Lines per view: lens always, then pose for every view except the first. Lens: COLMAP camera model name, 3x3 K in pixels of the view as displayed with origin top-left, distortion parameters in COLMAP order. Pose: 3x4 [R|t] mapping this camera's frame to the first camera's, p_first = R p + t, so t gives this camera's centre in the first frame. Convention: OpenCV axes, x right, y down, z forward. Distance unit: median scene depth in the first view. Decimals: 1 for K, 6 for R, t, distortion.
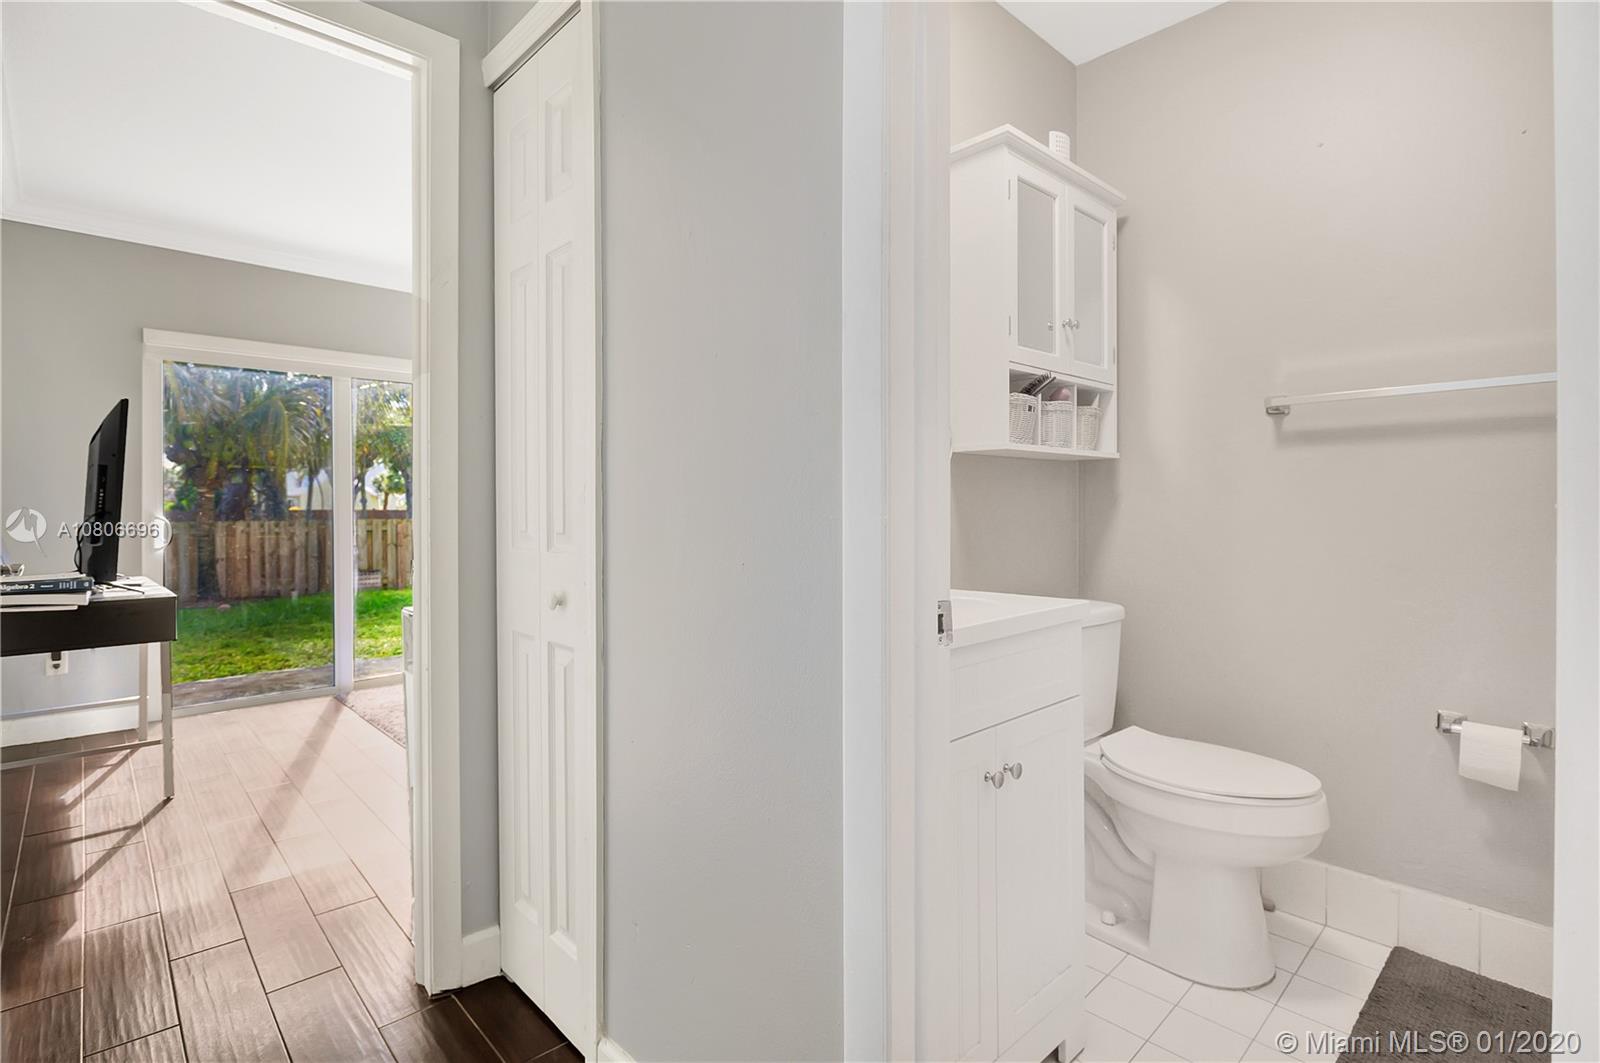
lens RADIAL K [[759.1, 0, 807.6], [0, 759.1, 509.4], [0, 0, 1]] dist [-0.016150, -0.000367]
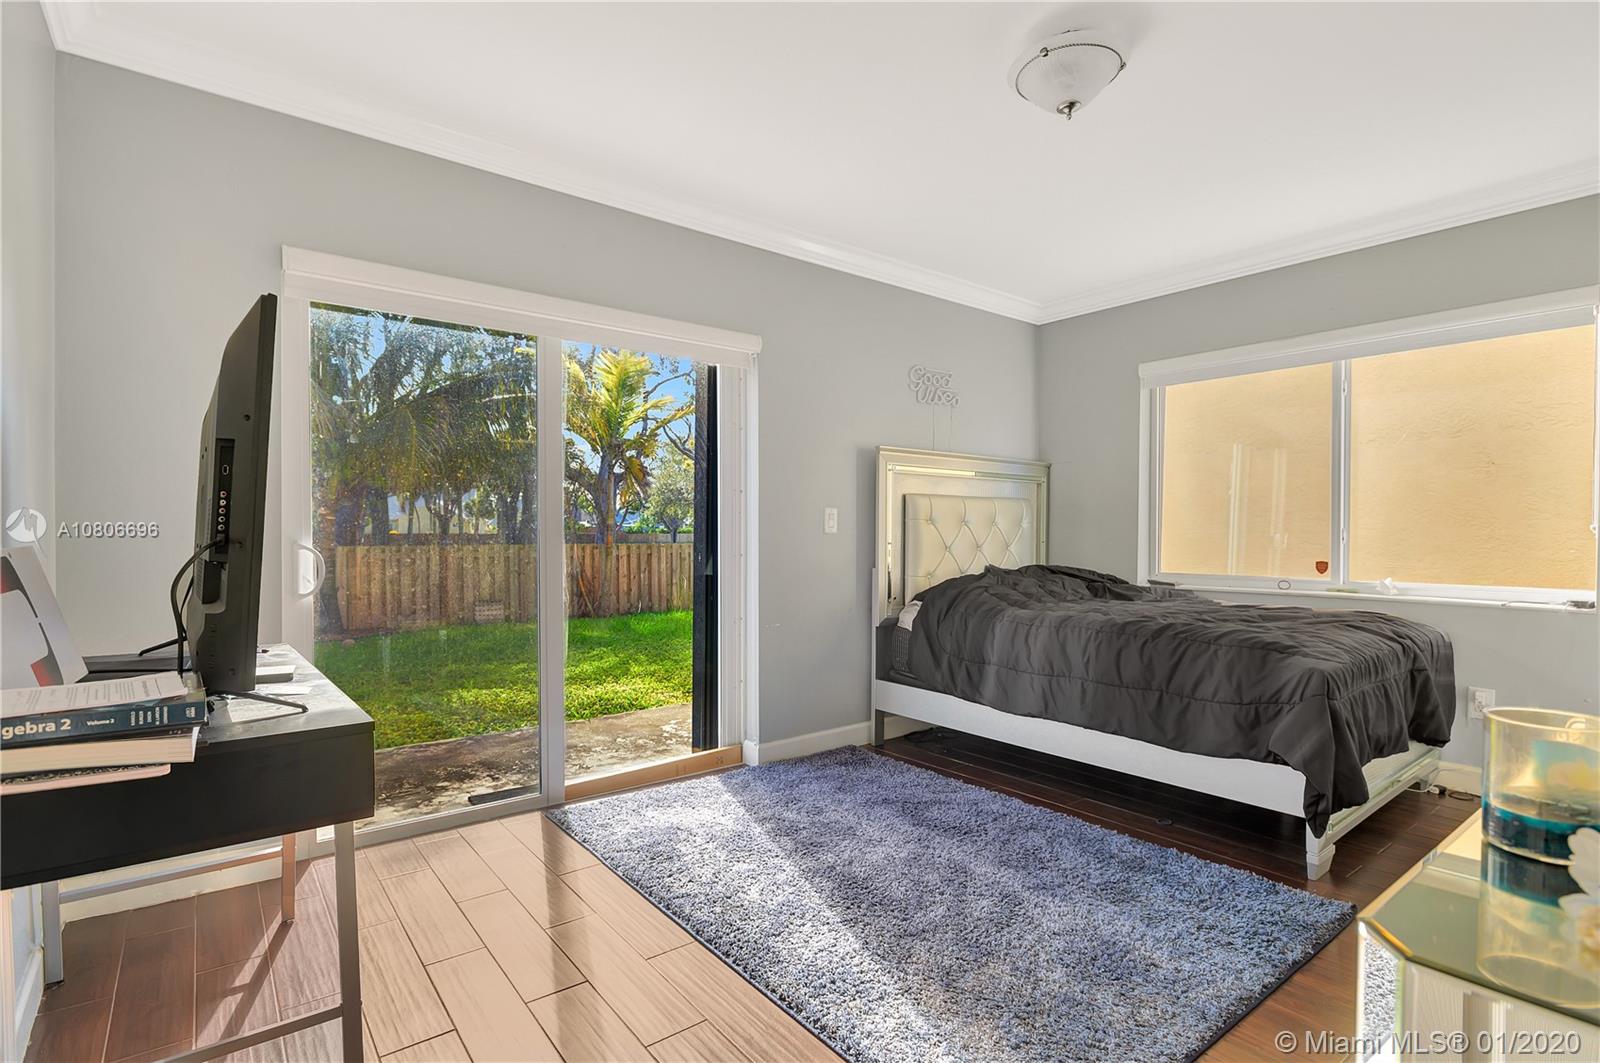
lens RADIAL K [[759.1, 0, 791.1], [0, 759.1, 544.8], [0, 0, 1]] dist [-0.016150, -0.000367]
pose [[0.994112, 0.006504, -0.108167, -0.210350], [-0.005135, 0.999903, 0.012931, -0.000491], [0.108240, -0.012299, 0.994049, 0.222552]]
